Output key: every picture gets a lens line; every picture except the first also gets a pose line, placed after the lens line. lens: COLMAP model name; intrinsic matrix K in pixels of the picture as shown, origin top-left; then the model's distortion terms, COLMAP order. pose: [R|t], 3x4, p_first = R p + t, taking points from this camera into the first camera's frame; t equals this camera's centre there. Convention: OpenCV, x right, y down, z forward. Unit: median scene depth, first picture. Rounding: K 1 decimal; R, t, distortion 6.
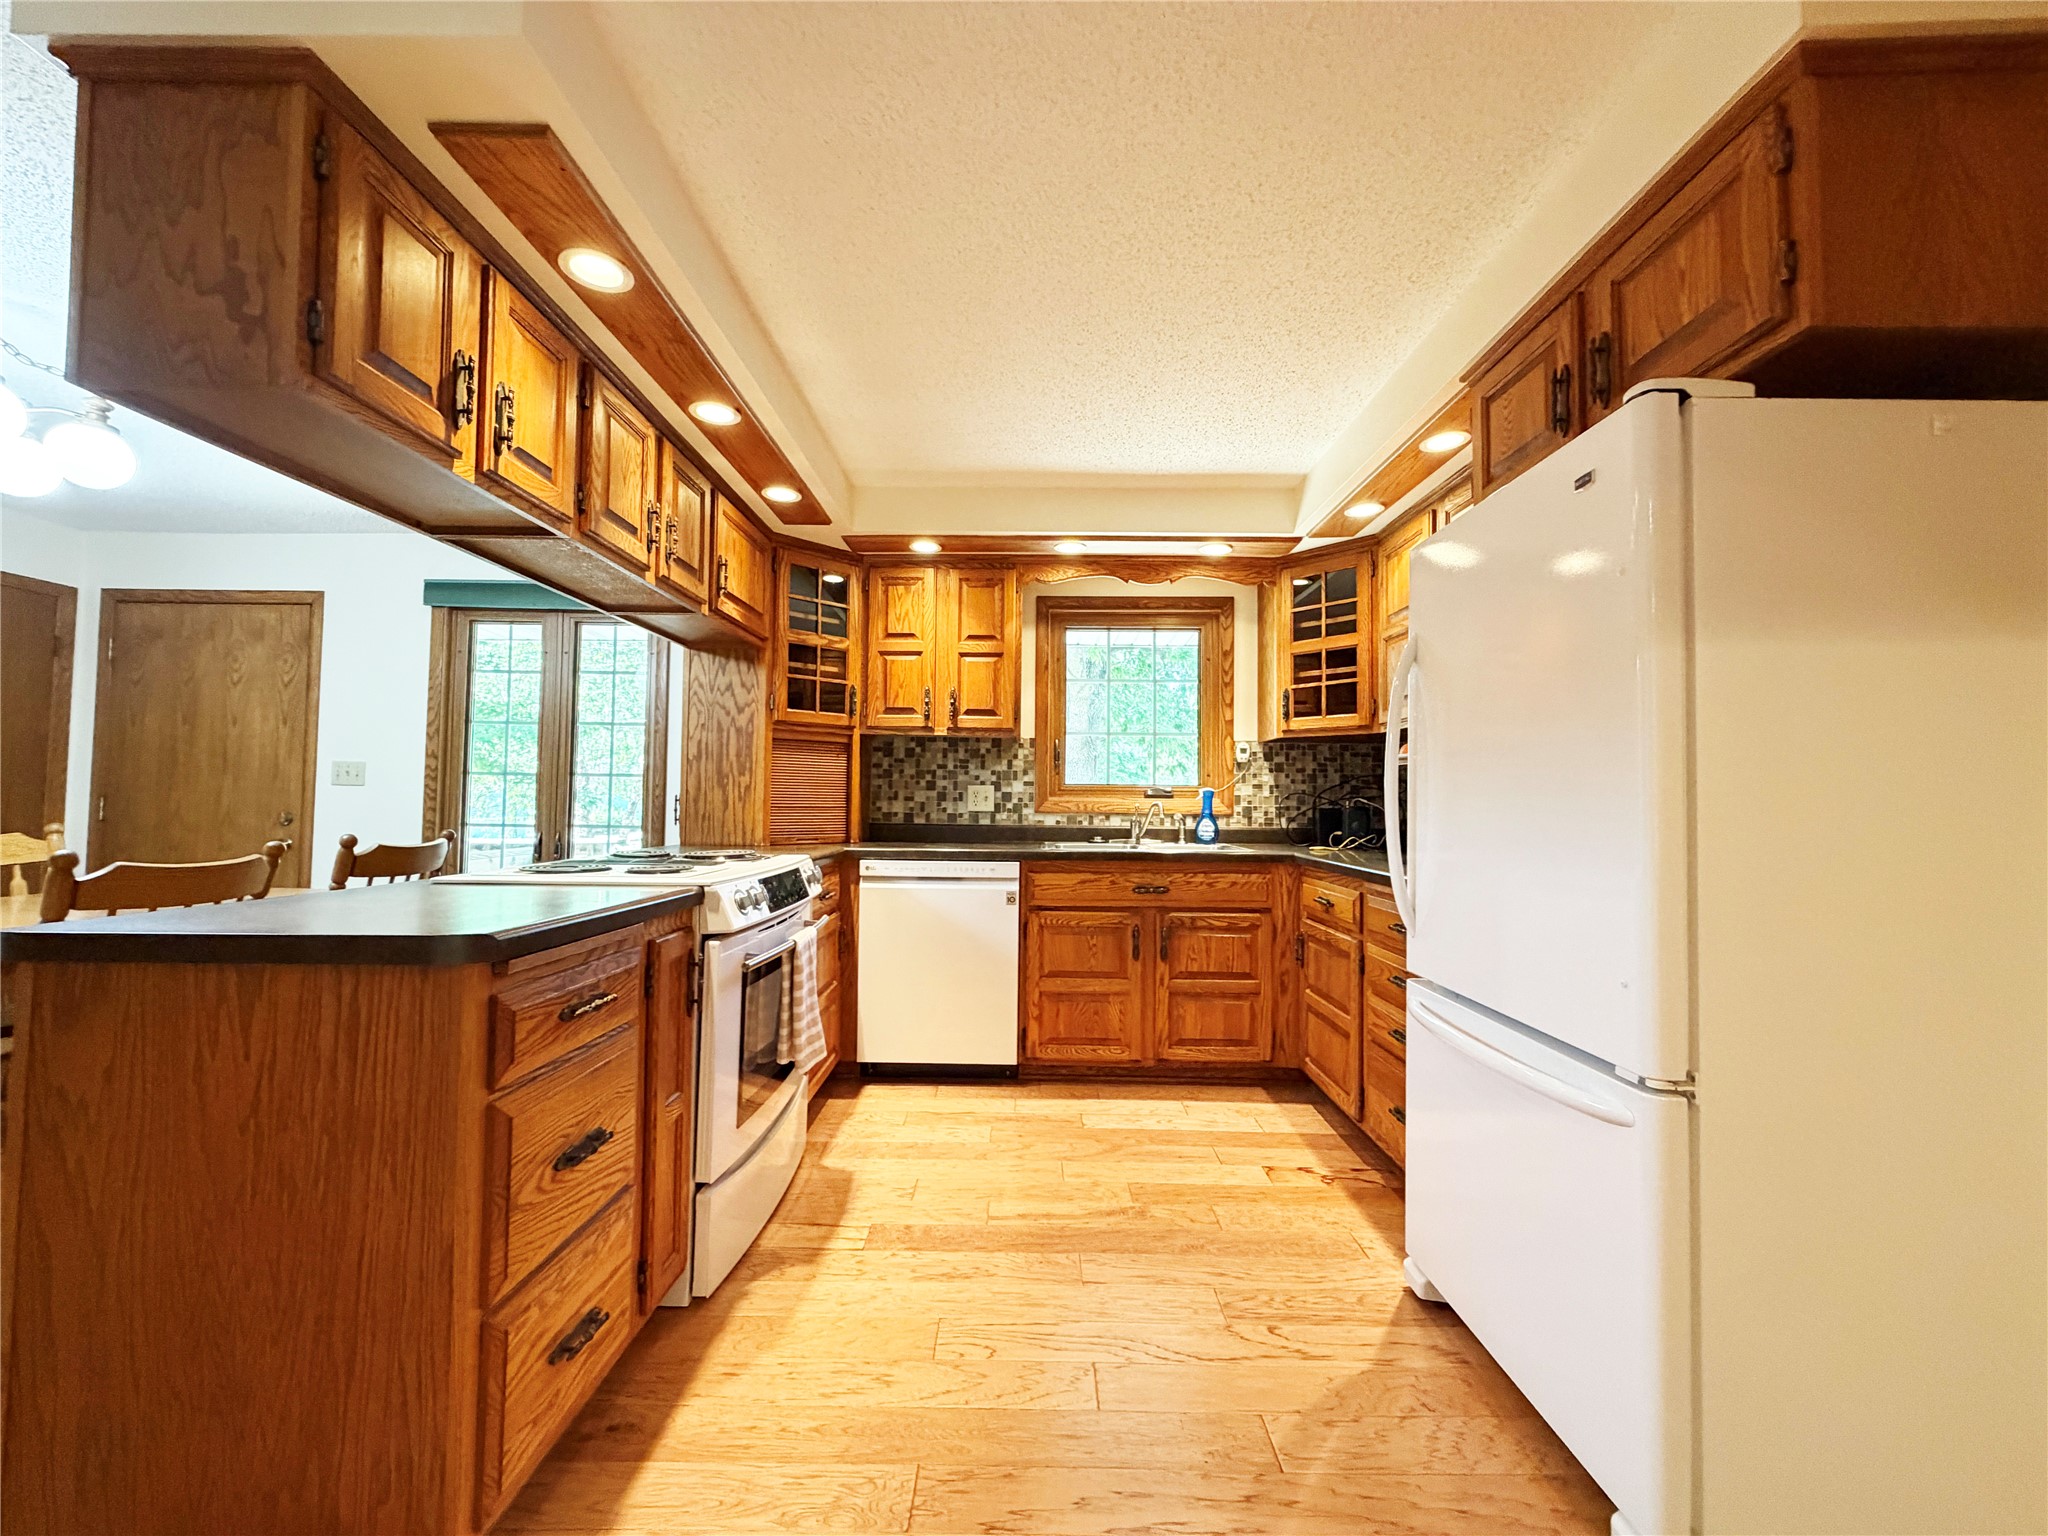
lens RADIAL K [[819.1, 0, 1017.2], [0, 819.1, 769.7], [0, 0, 1]] dist [0.002411, -0.000977]
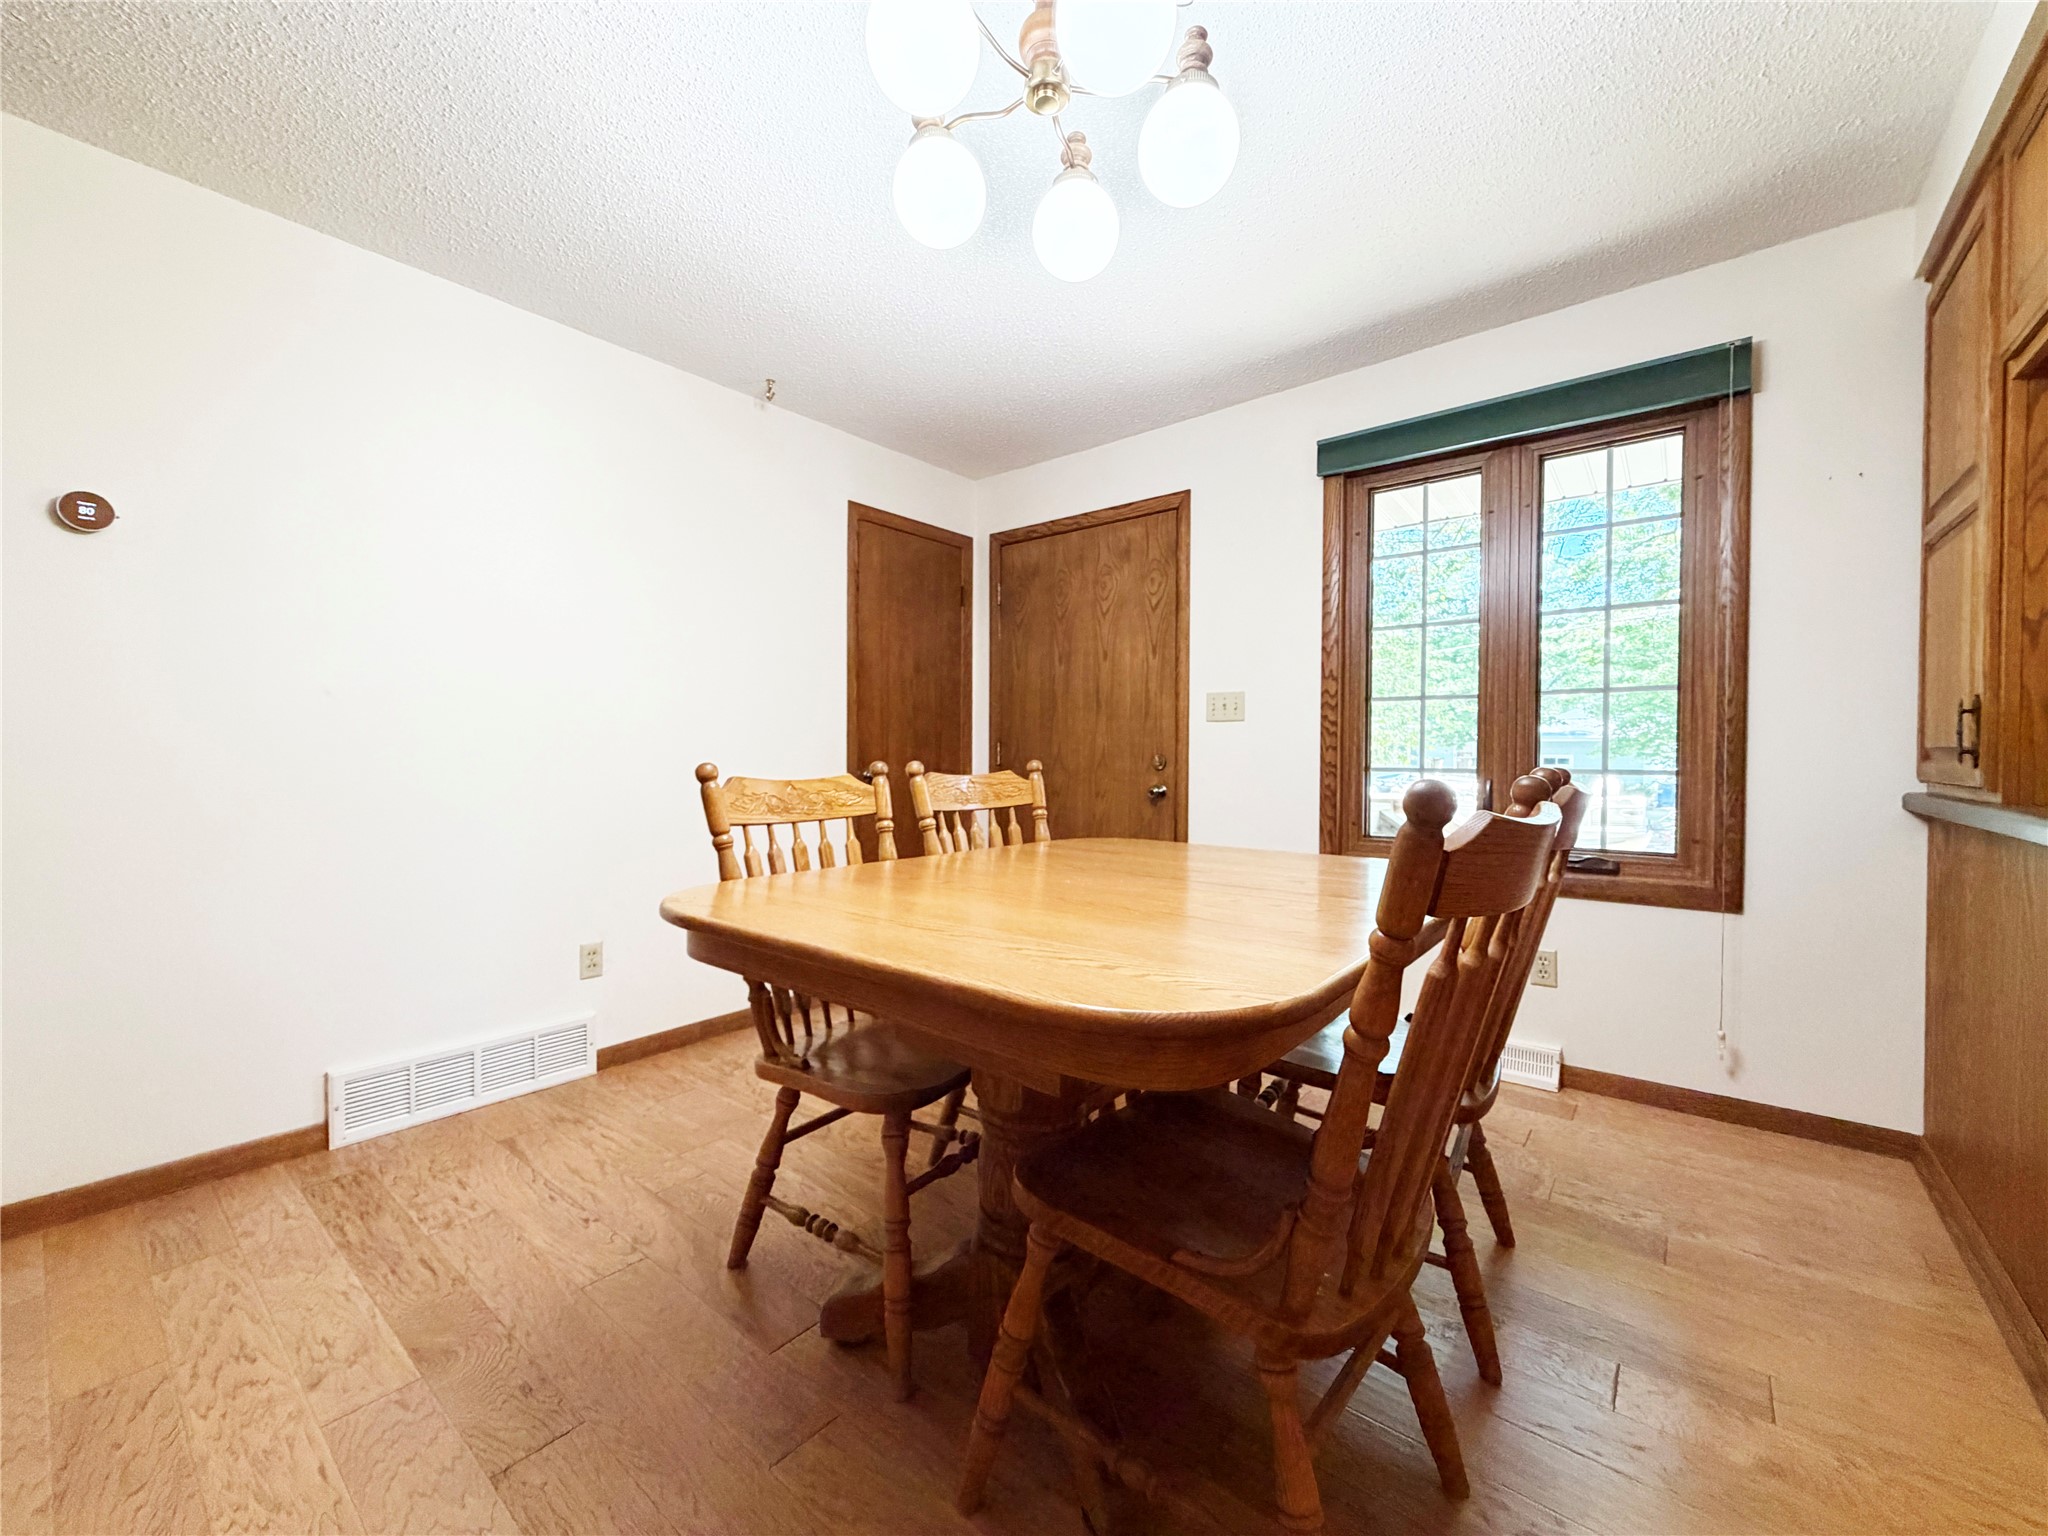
lens RADIAL K [[819.1, 0, 1019.1], [0, 819.1, 774.4], [0, 0, 1]] dist [0.002411, -0.000977]
pose [[0.779489, 0.001782, -0.626414, -0.470769], [0.031285, 0.998637, 0.041771, 0.032038], [0.625635, -0.052158, 0.778371, 0.233243]]
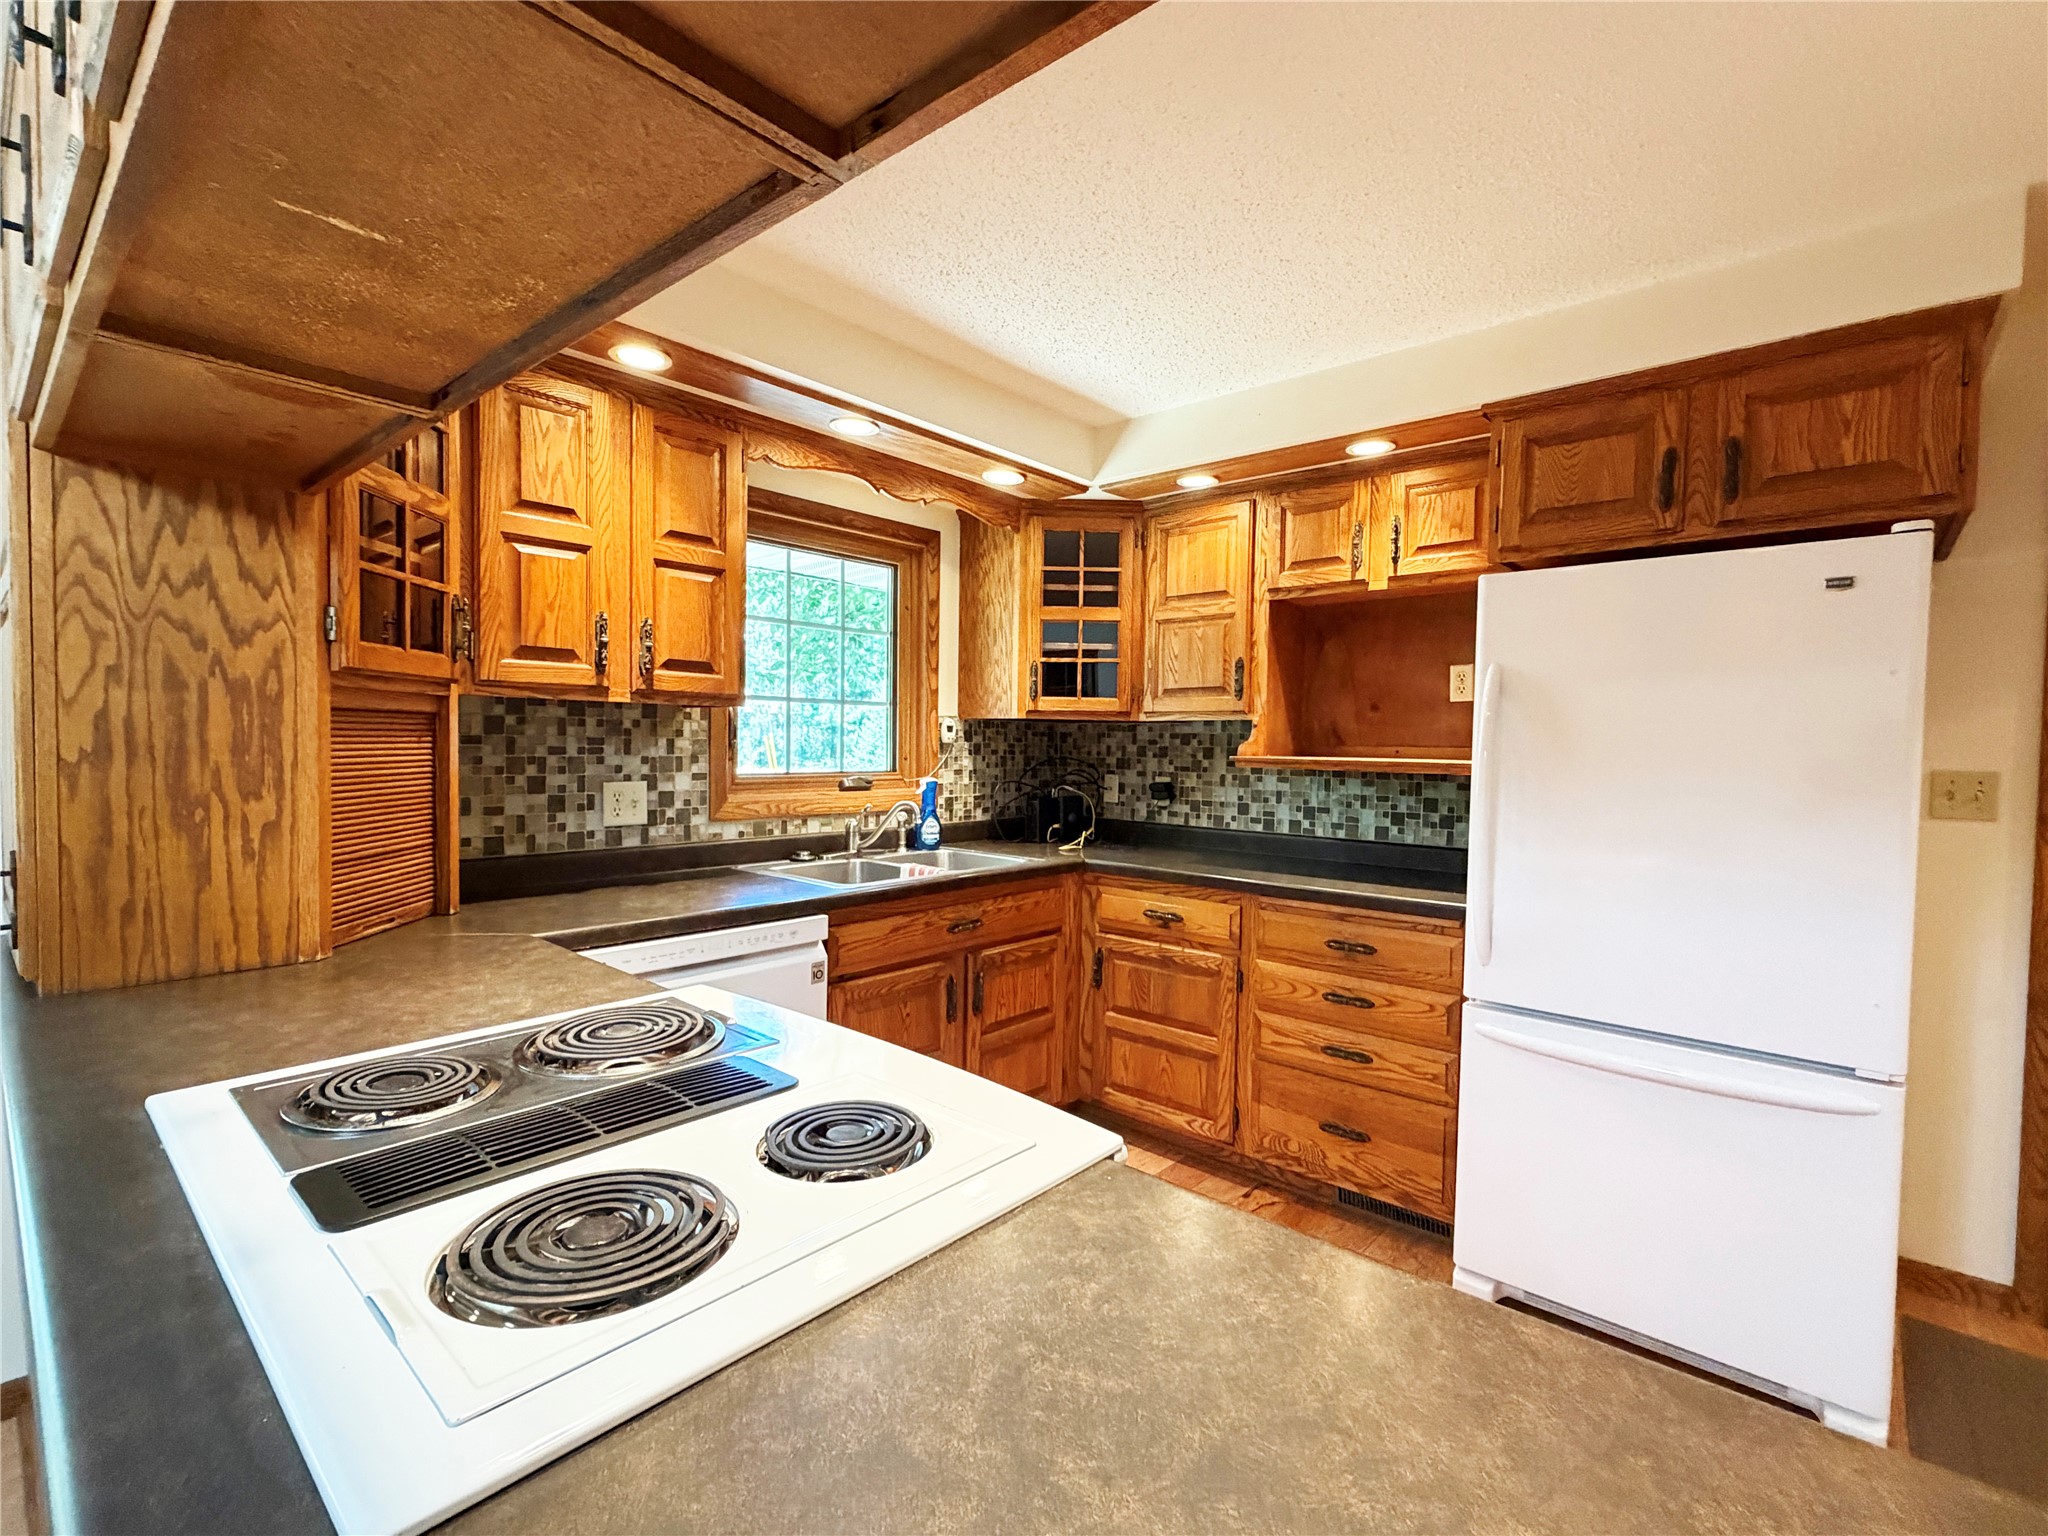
lens RADIAL K [[933.7, 0, 1025.5], [0, 933.7, 771.5], [0, 0, 1]] dist [0.000192, -0.000627]
pose [[0.650460, -0.025472, 0.759113, -0.371494], [-0.037702, 0.997123, 0.065764, -0.043970], [-0.758604, -0.071397, 0.647628, 0.343834]]
